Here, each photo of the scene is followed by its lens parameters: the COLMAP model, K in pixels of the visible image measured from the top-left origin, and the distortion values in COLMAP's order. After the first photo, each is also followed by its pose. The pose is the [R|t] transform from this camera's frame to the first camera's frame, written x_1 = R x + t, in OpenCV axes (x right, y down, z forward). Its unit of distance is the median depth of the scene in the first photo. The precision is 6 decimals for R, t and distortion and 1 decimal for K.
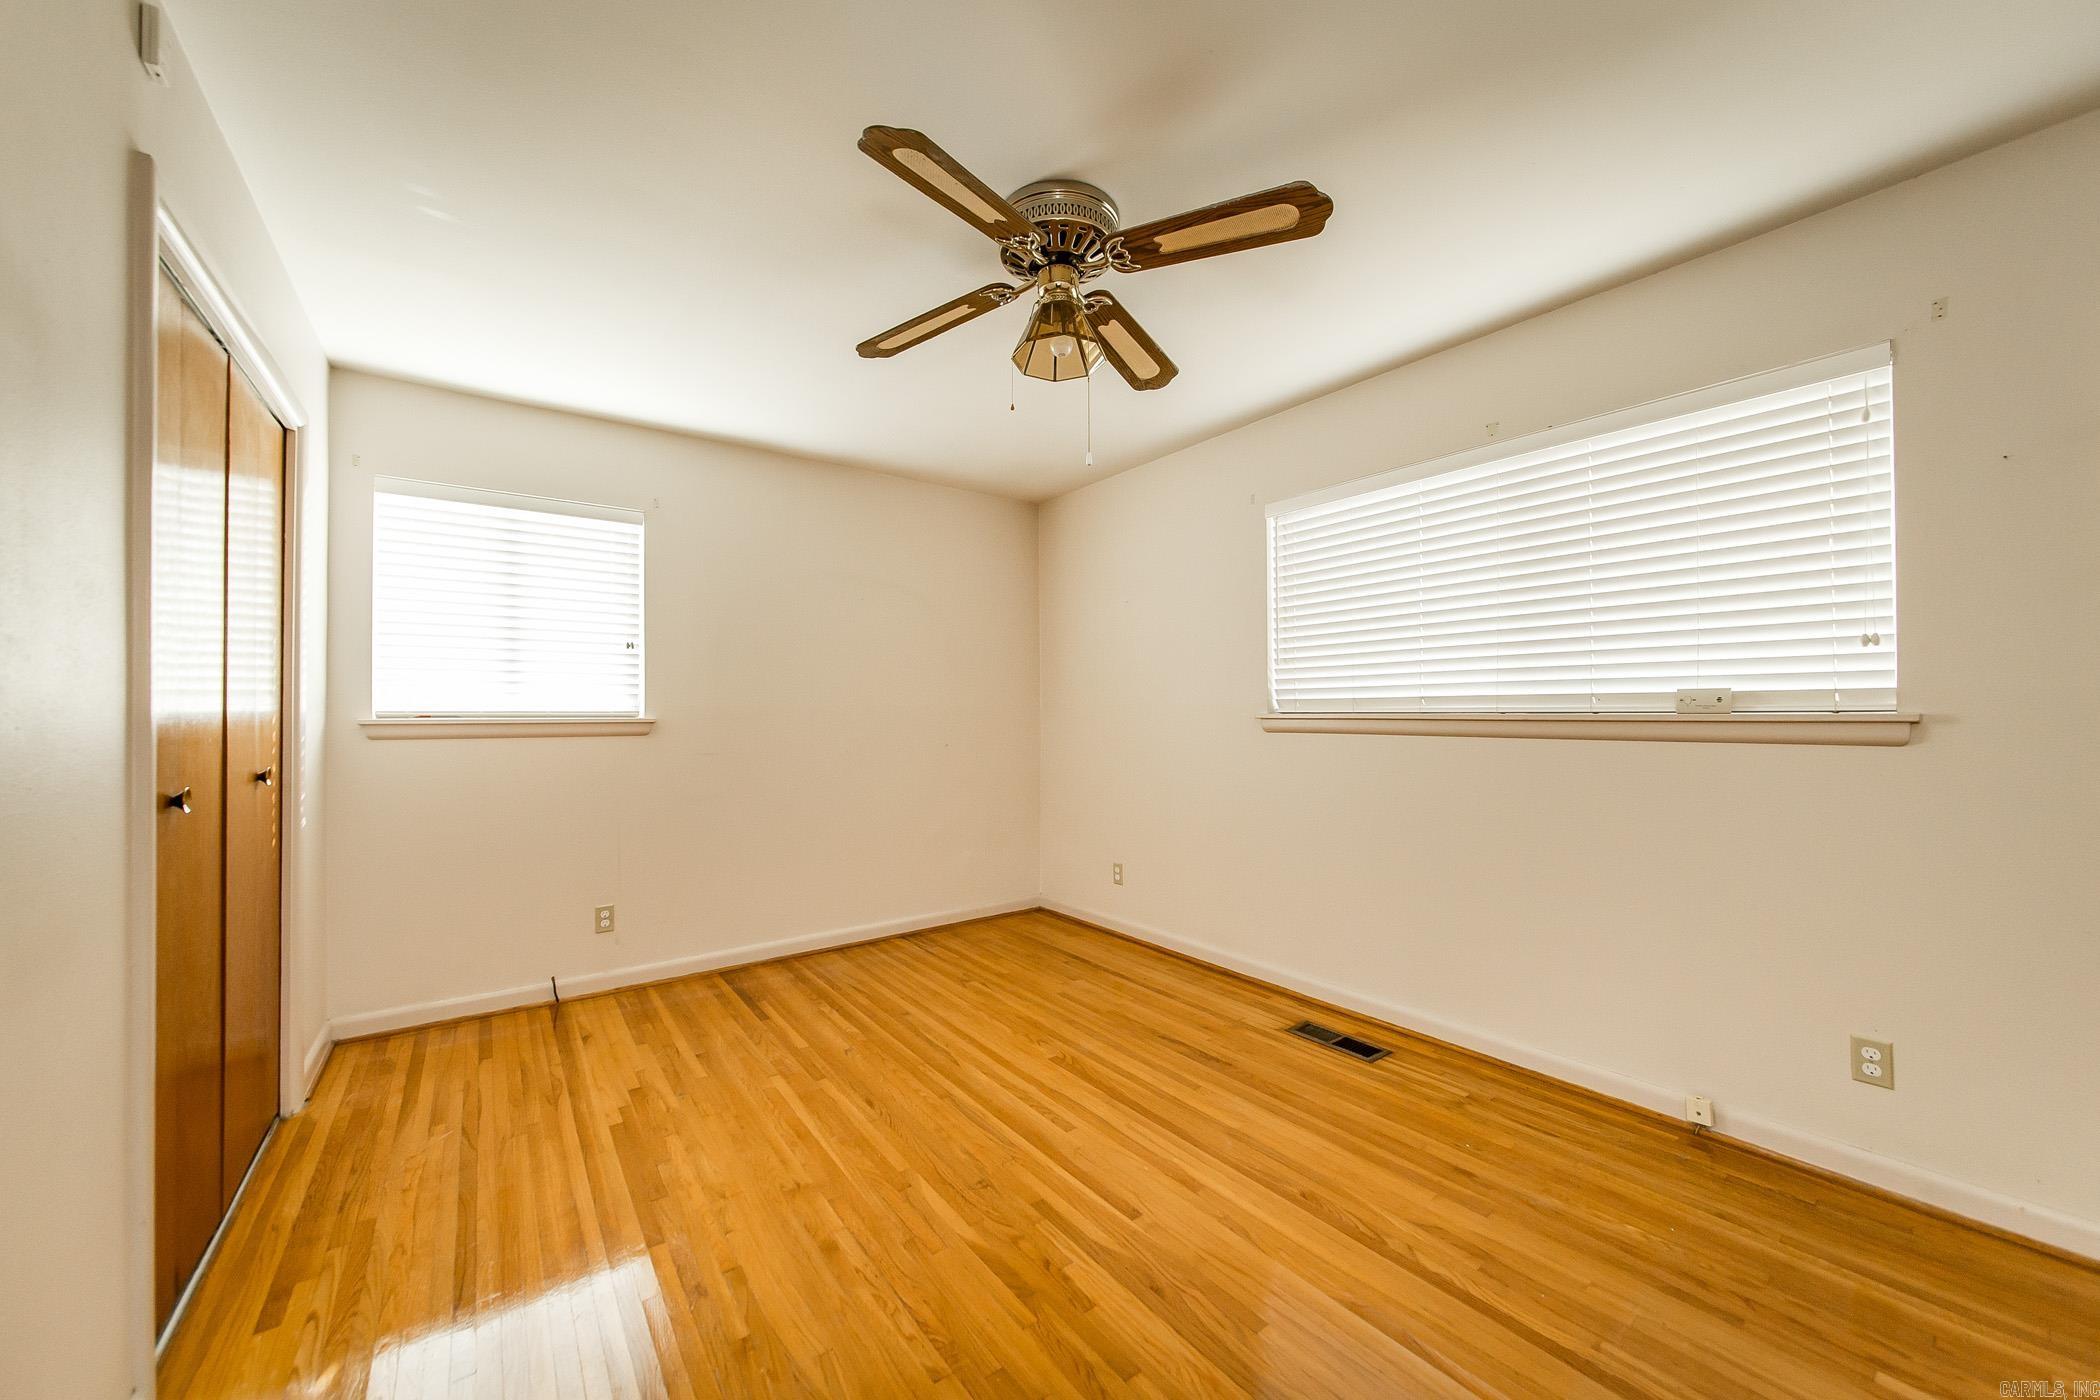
lens RADIAL K [[758.2, 0, 1054.5], [0, 758.2, 706.3], [0, 0, 1]] dist [0.001304, -0.000426]
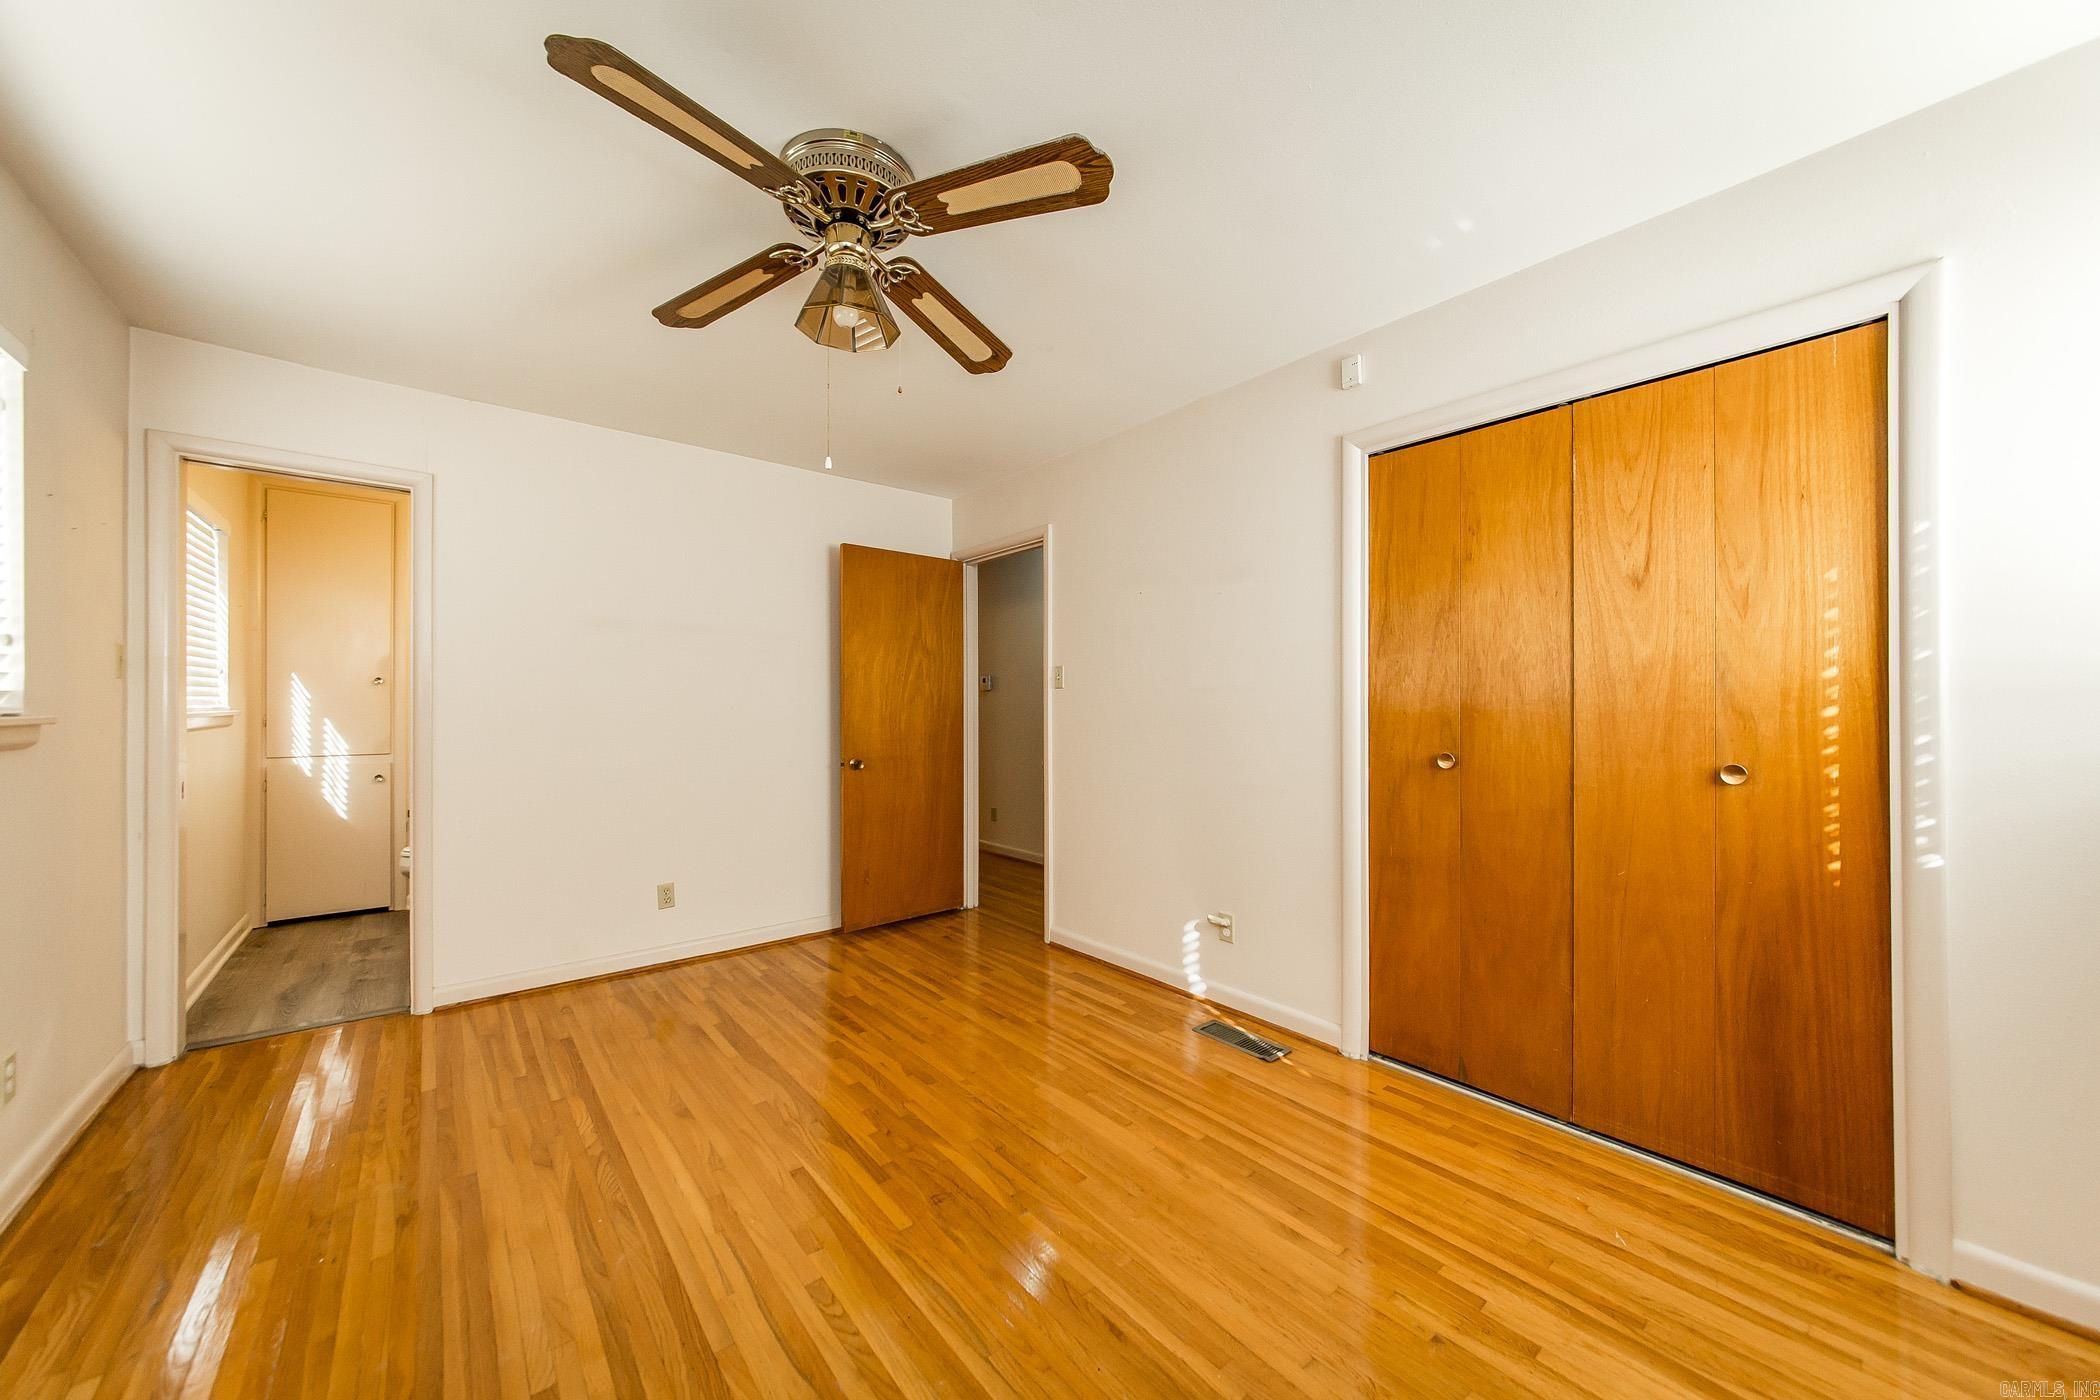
lens RADIAL K [[758.2, 0, 1043.9], [0, 758.2, 703.2], [0, 0, 1]] dist [0.001304, -0.000426]
pose [[-0.999491, 0.008835, -0.030645, -0.205209], [0.009288, 0.999849, -0.014698, 0.018075], [0.030511, -0.014975, -0.999422, 1.966572]]
